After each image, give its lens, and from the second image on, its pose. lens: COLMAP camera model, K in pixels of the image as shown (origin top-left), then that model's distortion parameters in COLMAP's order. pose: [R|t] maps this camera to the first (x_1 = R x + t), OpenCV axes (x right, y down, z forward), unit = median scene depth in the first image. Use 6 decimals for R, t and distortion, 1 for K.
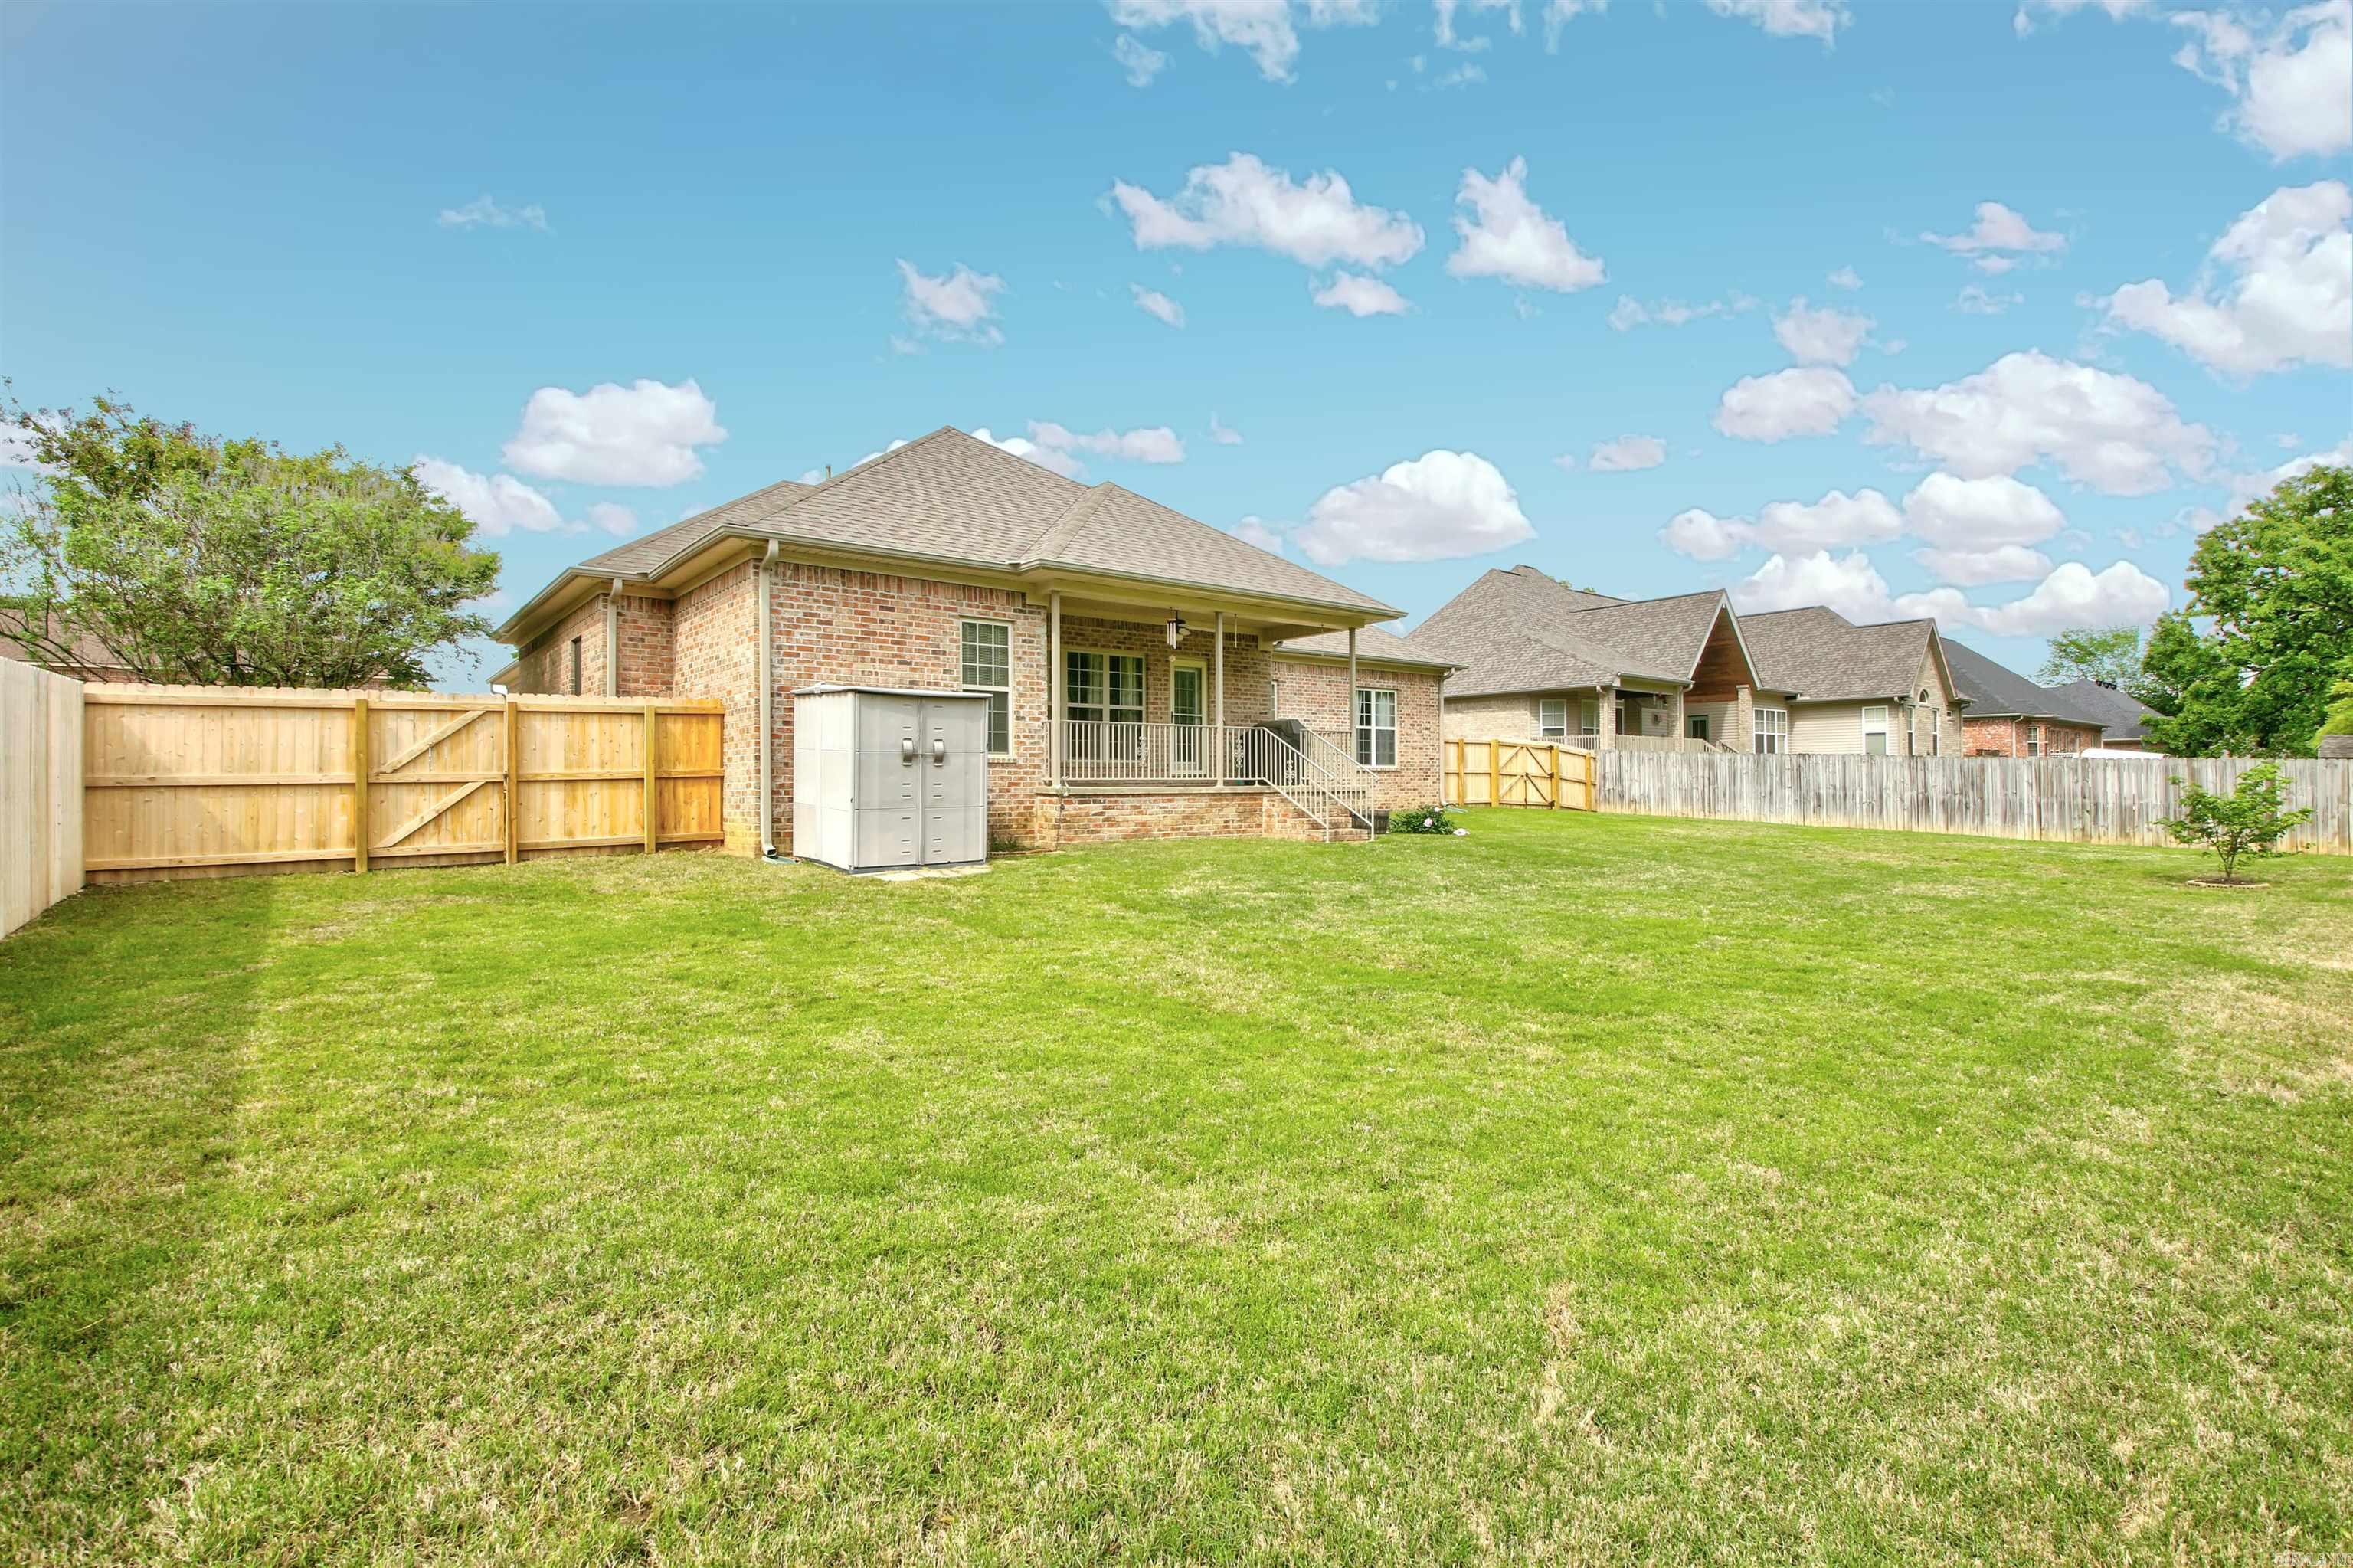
lens RADIAL K [[1087.2, 0, 1177.4], [0, 1087.2, 777.4], [0, 0, 1]] dist [0.010520, -0.000399]
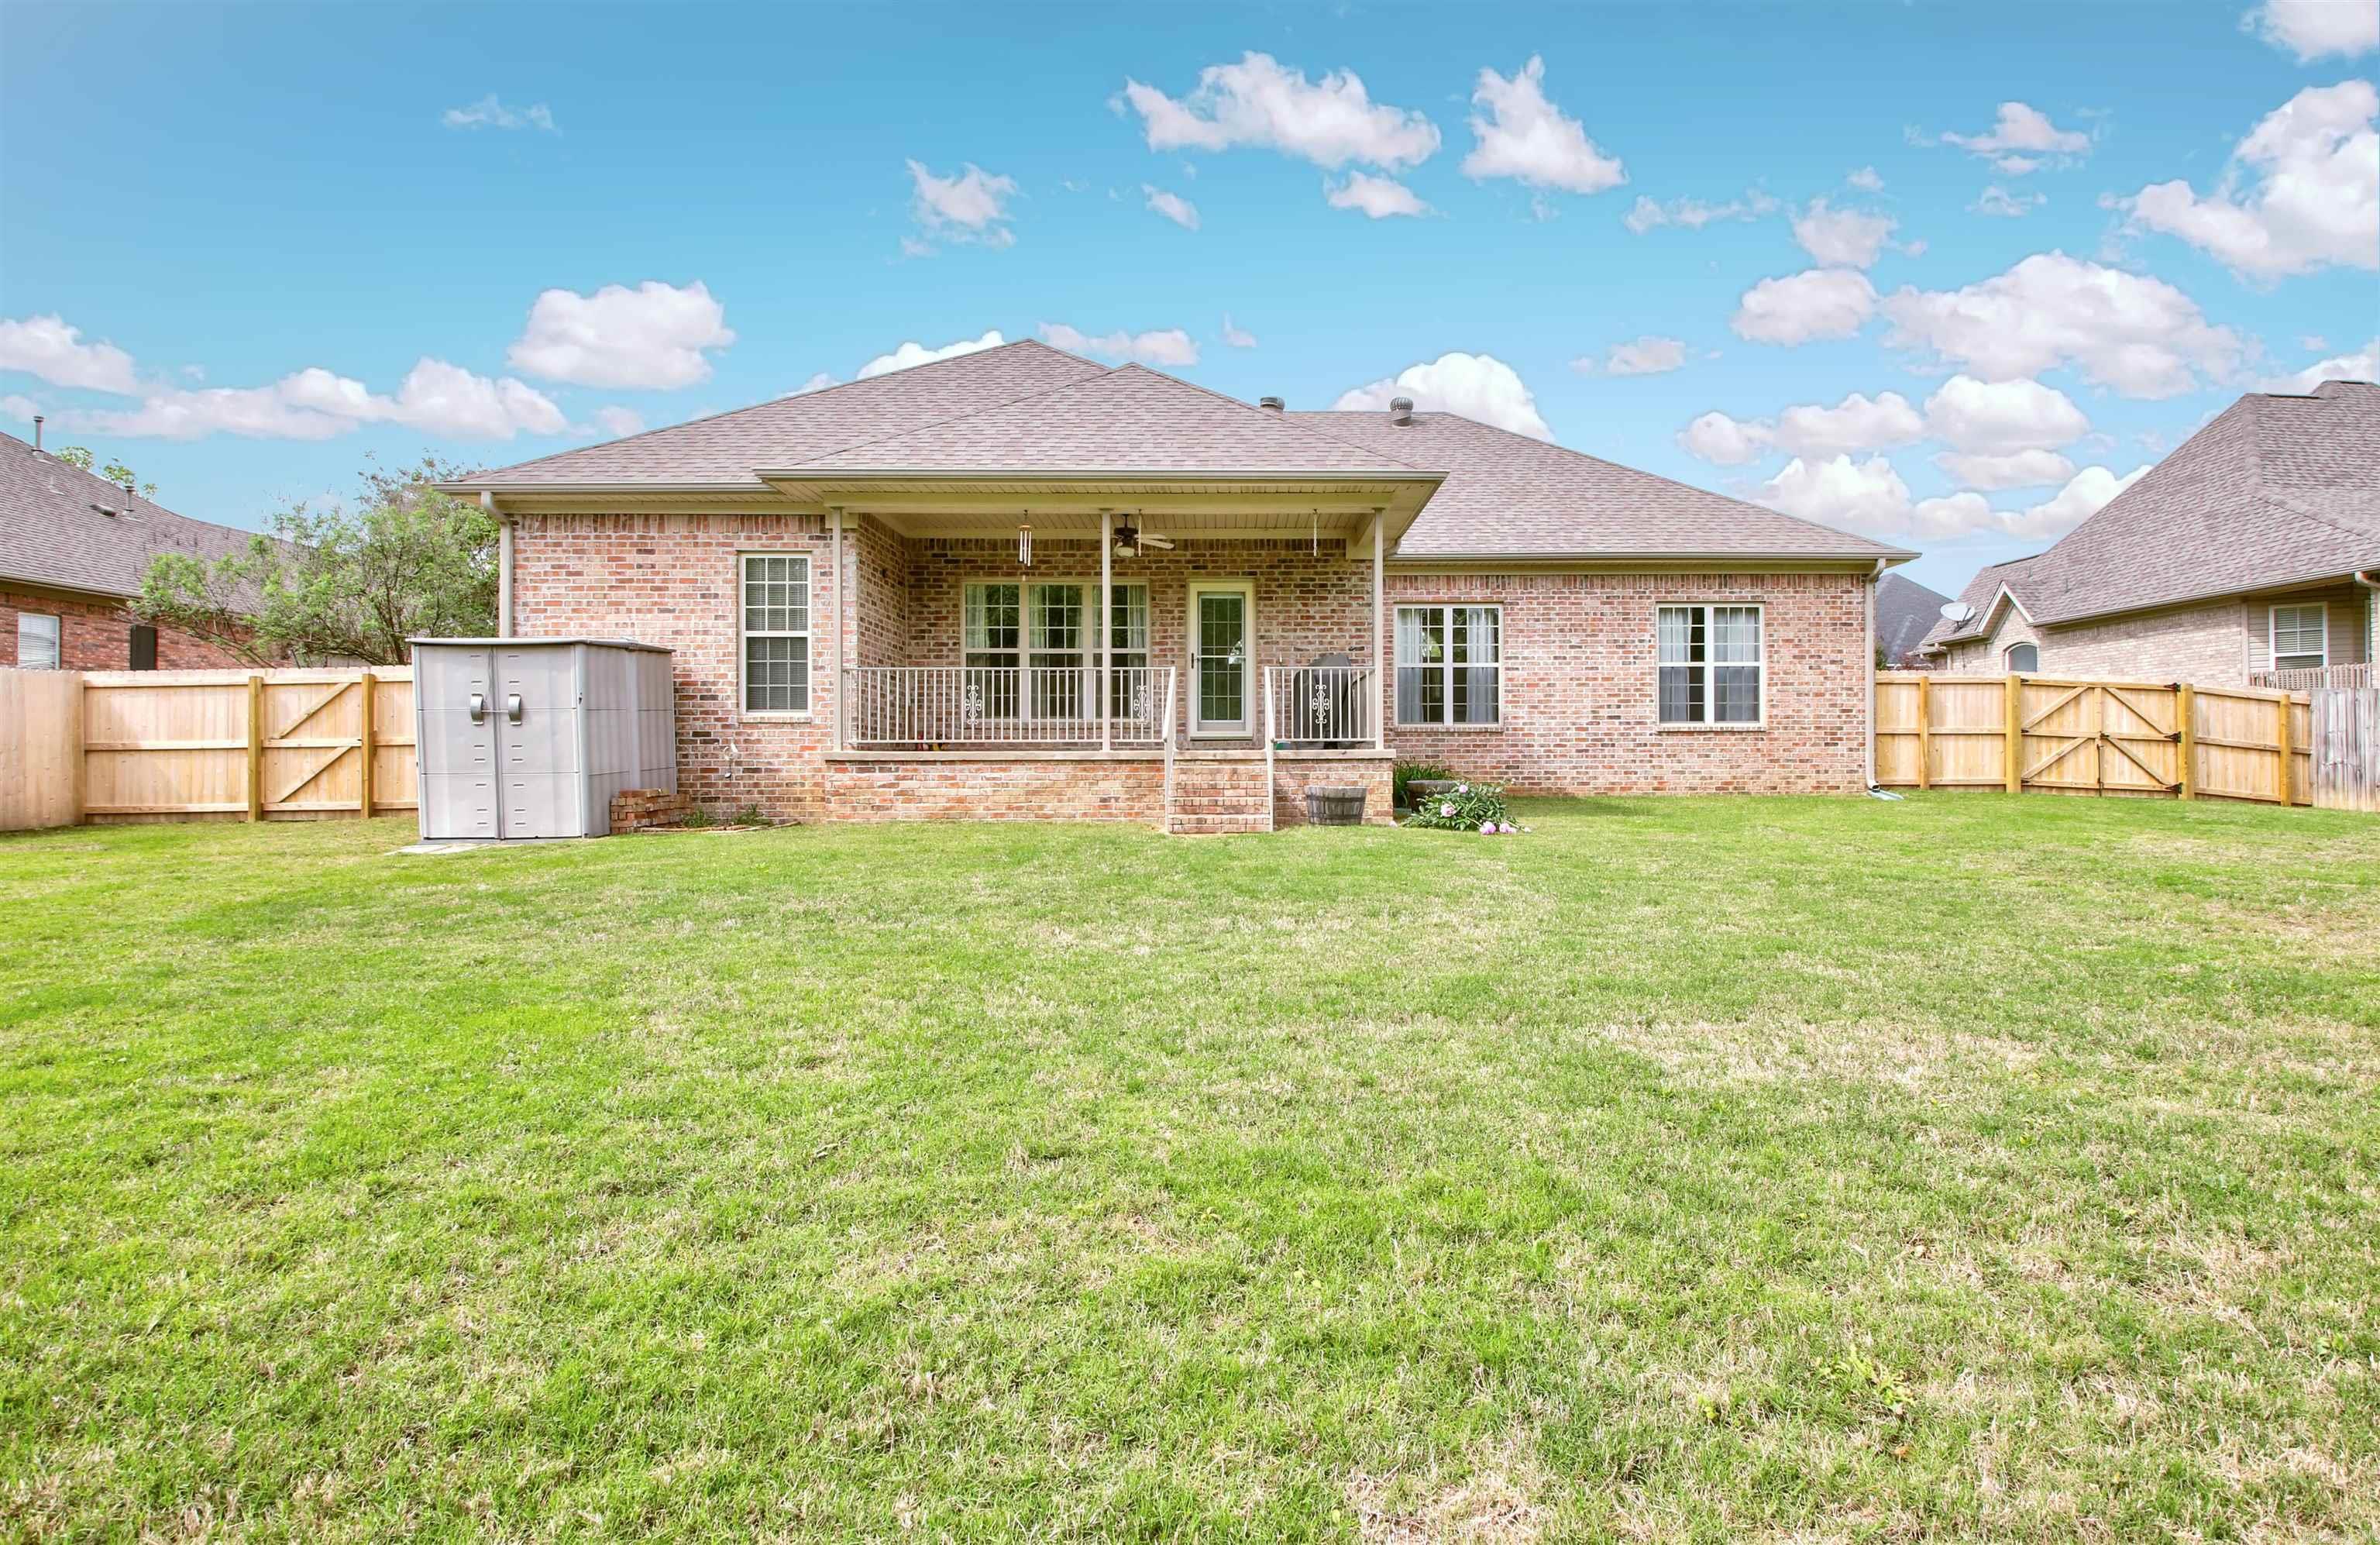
lens RADIAL K [[1132.9, 0, 1190.0], [0, 1132.9, 772.5], [0, 0, 1]] dist [-0.000084, -0.022980]
pose [[0.792164, 0.010244, -0.610223, 0.506538], [0.001694, 0.999818, 0.018982, 0.007625], [0.610307, -0.016071, 0.792002, 0.410011]]
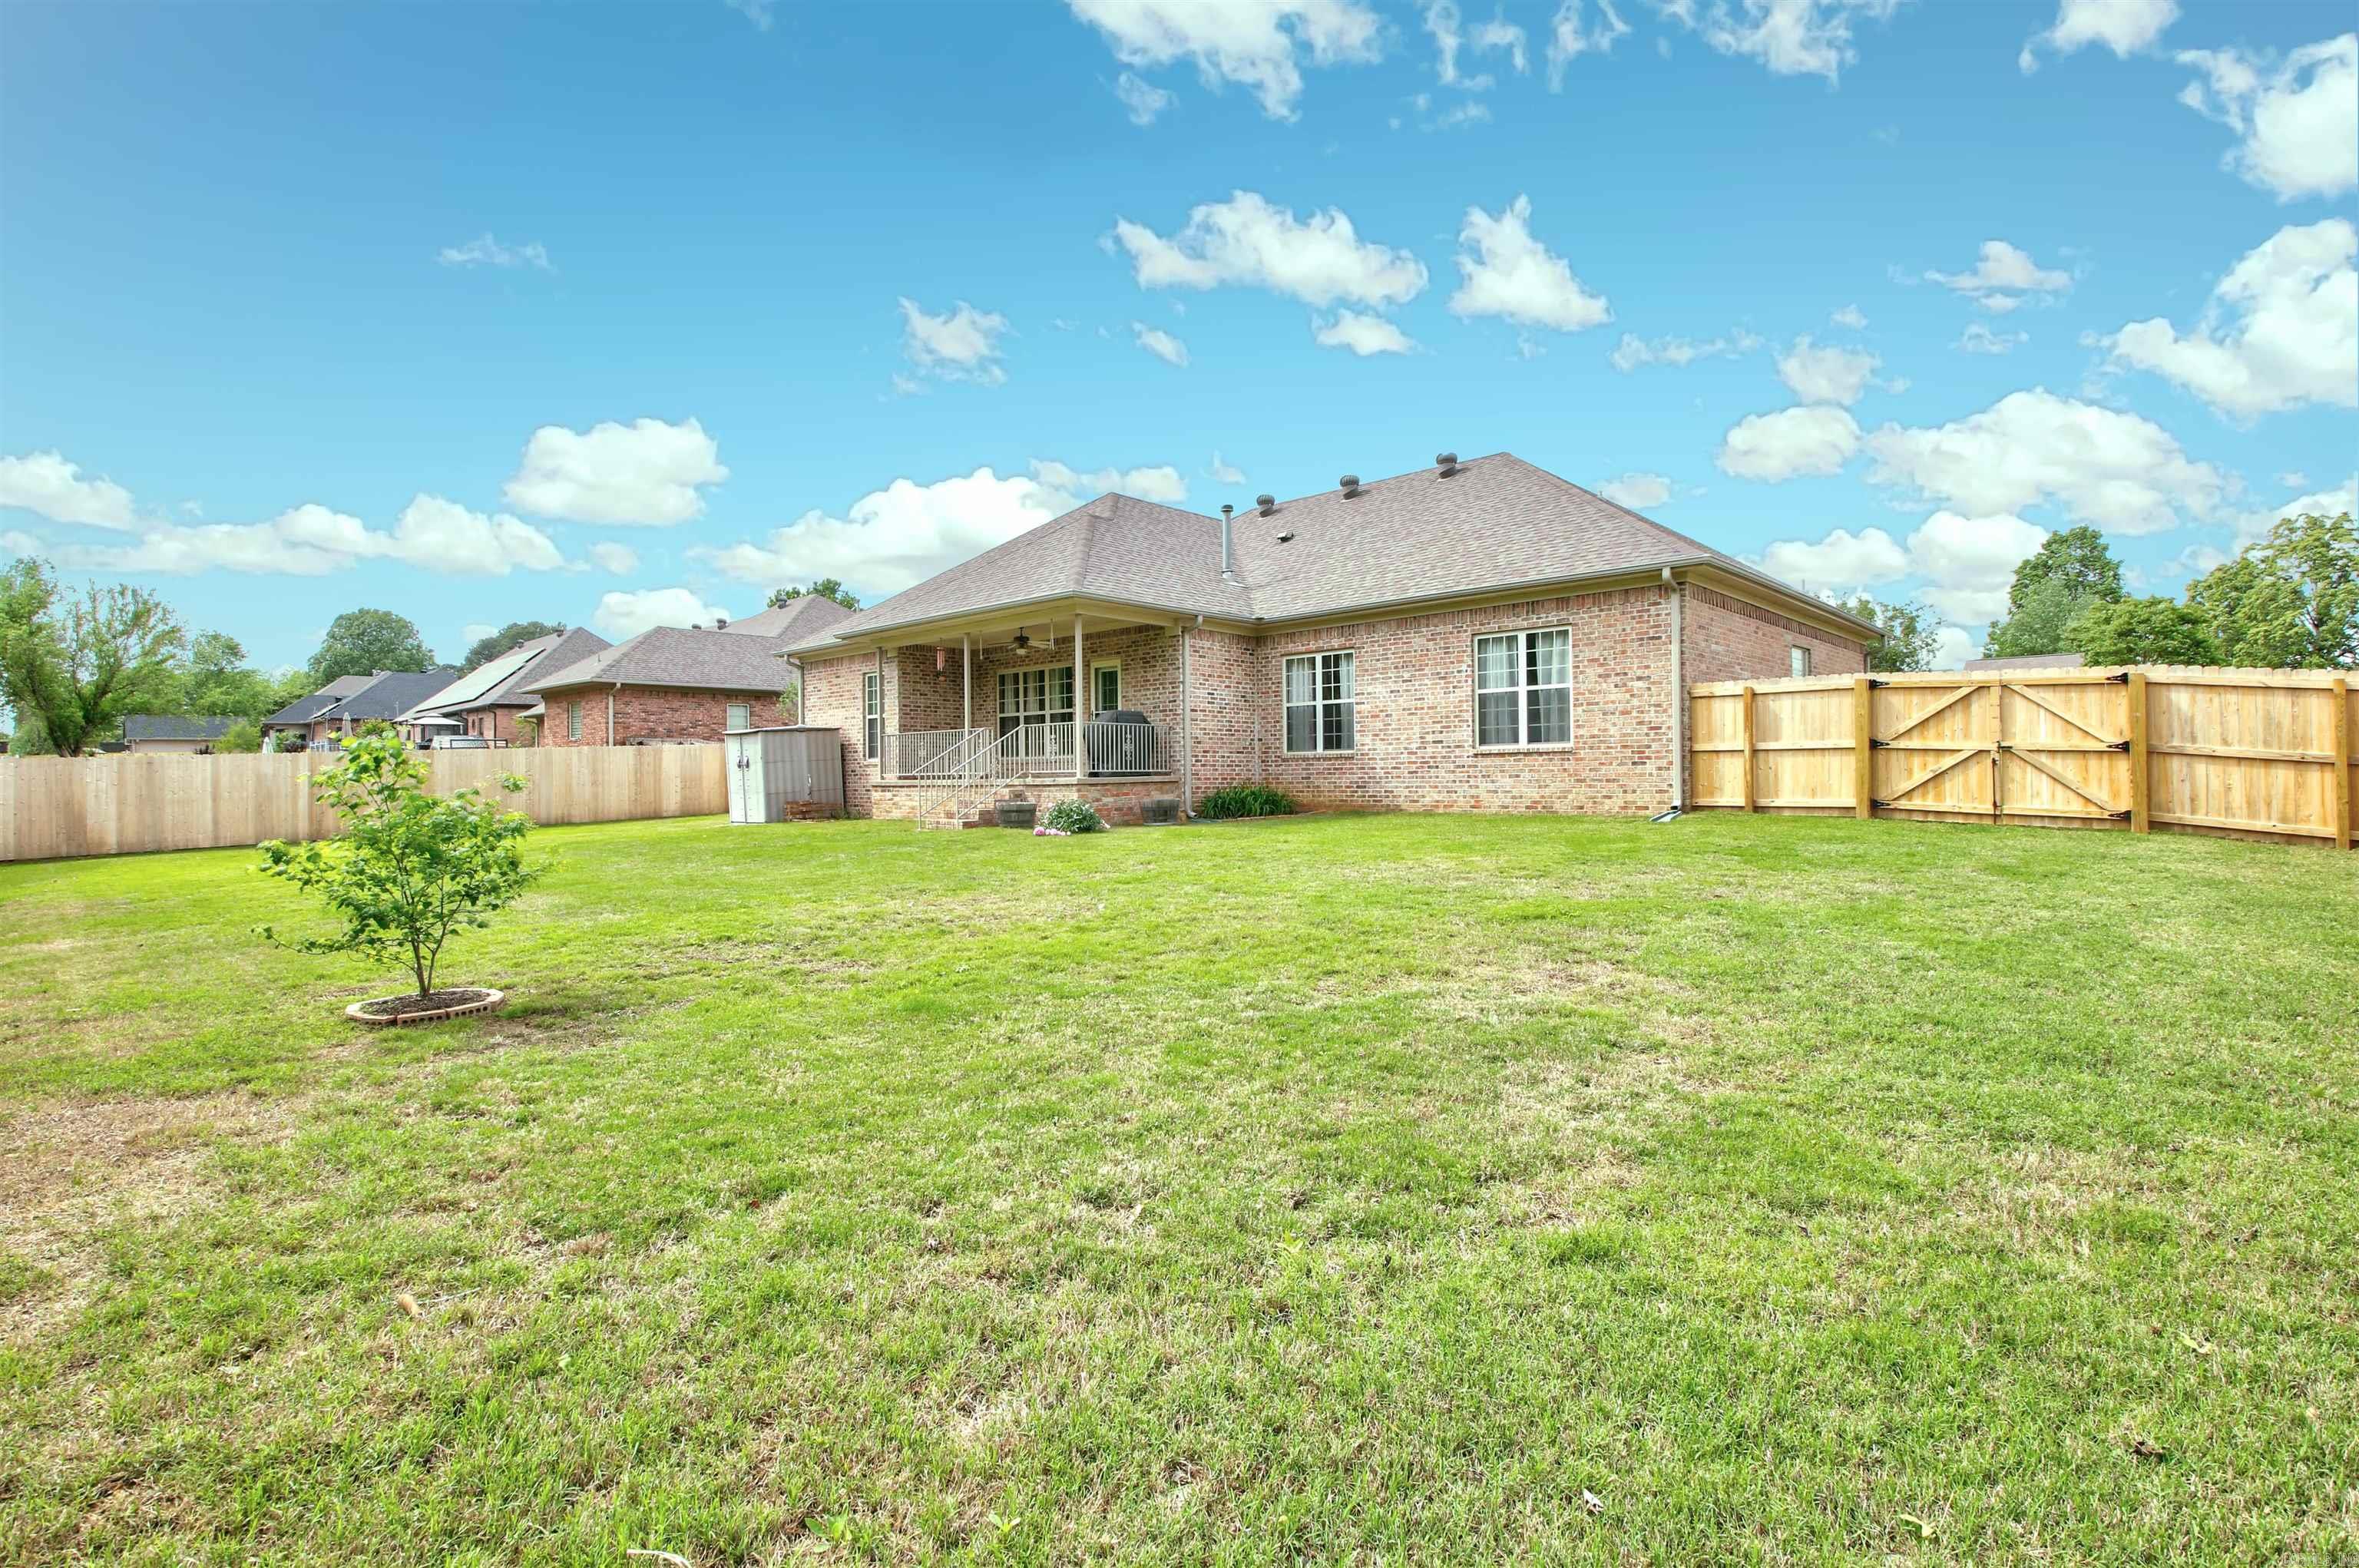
lens RADIAL K [[1104.1, 0, 1179.5], [0, 1104.1, 784.0], [0, 0, 1]] dist [-0.035208, -0.000532]
pose [[0.130178, 0.014485, -0.991385, 1.213108], [0.019661, 0.999659, 0.017187, -0.003476], [0.991296, -0.021729, 0.129849, 1.022841]]
